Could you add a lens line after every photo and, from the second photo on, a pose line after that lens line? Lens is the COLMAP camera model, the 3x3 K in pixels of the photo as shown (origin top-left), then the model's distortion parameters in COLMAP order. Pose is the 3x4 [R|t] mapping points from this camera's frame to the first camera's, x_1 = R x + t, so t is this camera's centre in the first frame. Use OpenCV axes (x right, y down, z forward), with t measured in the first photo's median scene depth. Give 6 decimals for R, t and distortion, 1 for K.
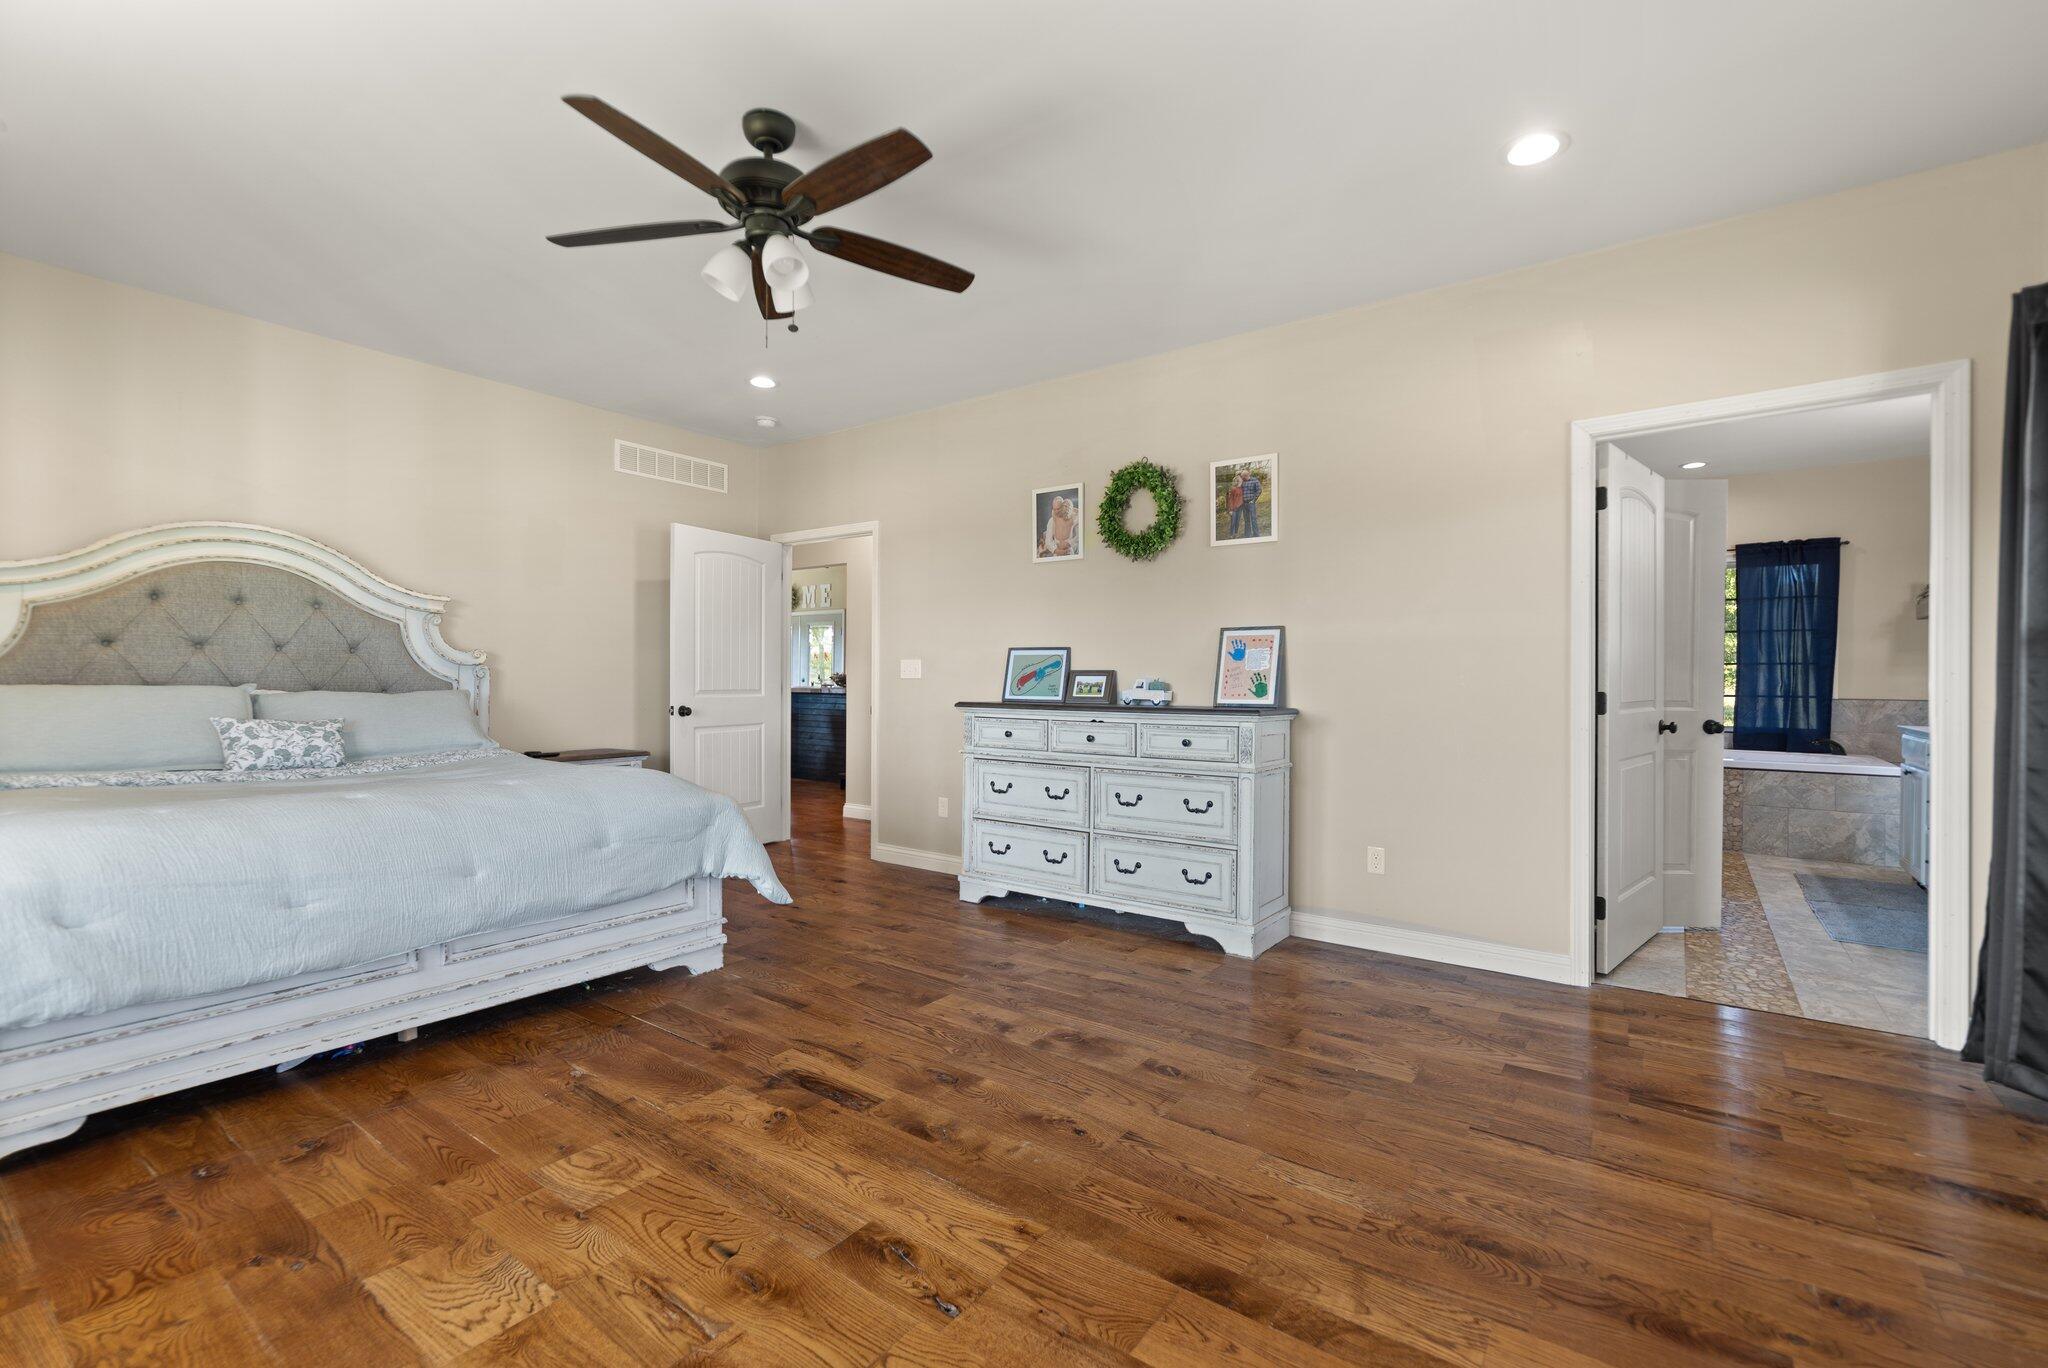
lens RADIAL K [[895.2, 0, 992.9], [0, 895.2, 676.1], [0, 0, 1]] dist [0.001609, -0.000059]
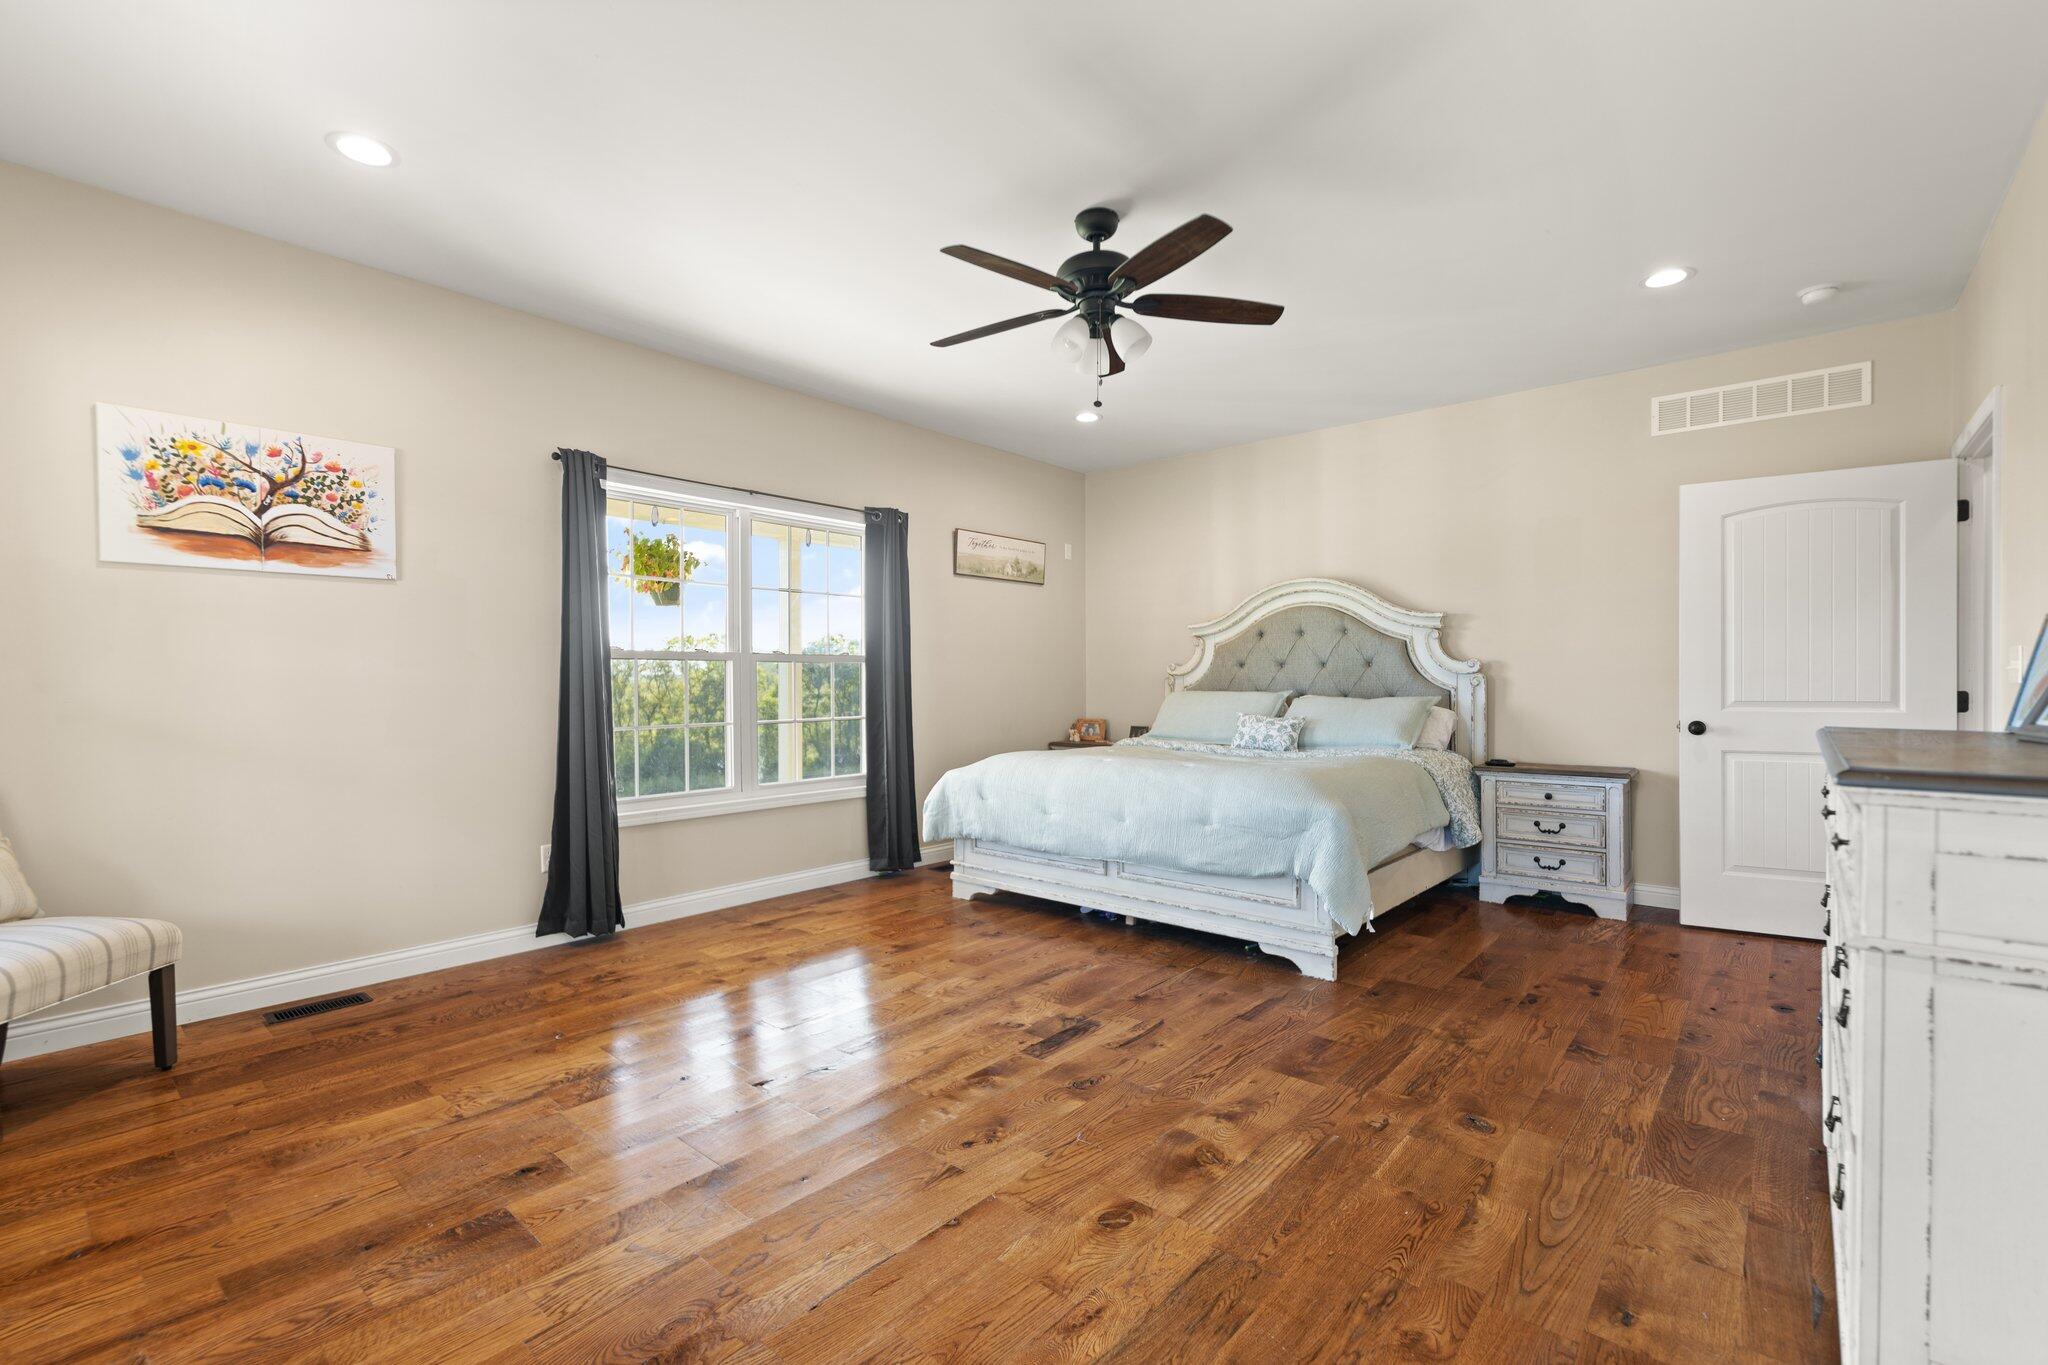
lens RADIAL K [[884.2, 0, 1012.7], [0, 884.2, 686.6], [0, 0, 1]] dist [0.002007, 0.000166]
pose [[-0.066570, -0.003520, -0.997776, 0.812325], [0.006949, 0.999968, -0.003992, 0.005135], [0.997758, -0.007199, -0.066543, 0.846977]]
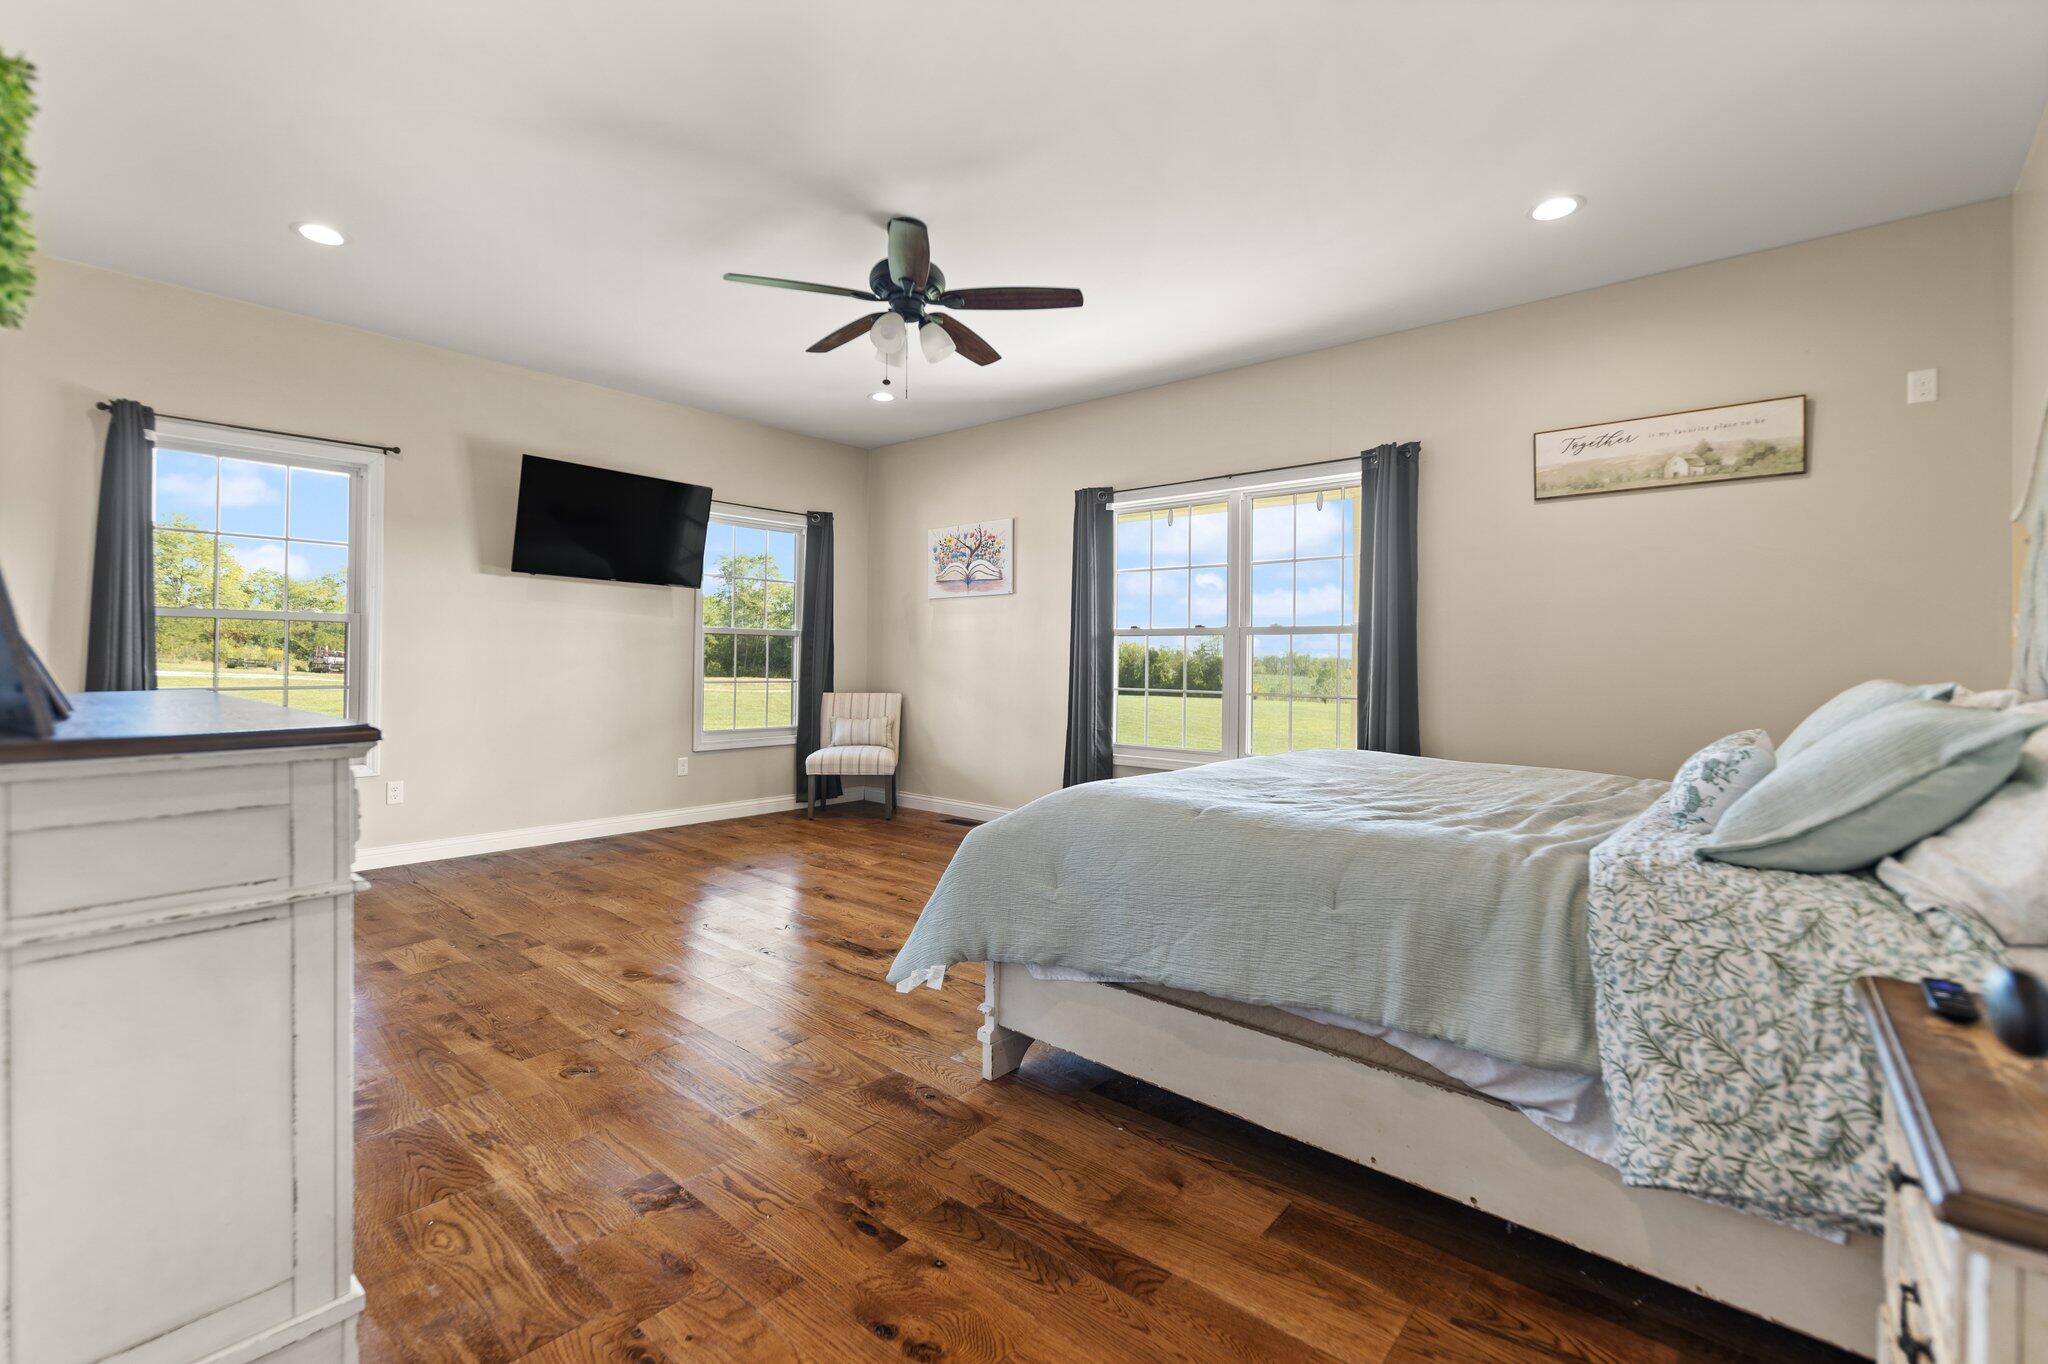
lens RADIAL K [[892.6, 0, 1019.8], [0, 892.6, 662.2], [0, 0, 1]] dist [0.000015, -0.000084]
pose [[-0.998513, -0.017239, 0.051722, -0.425810], [-0.017098, 0.999849, 0.003176, 0.003349], [-0.051769, 0.002287, -0.998656, 1.990982]]
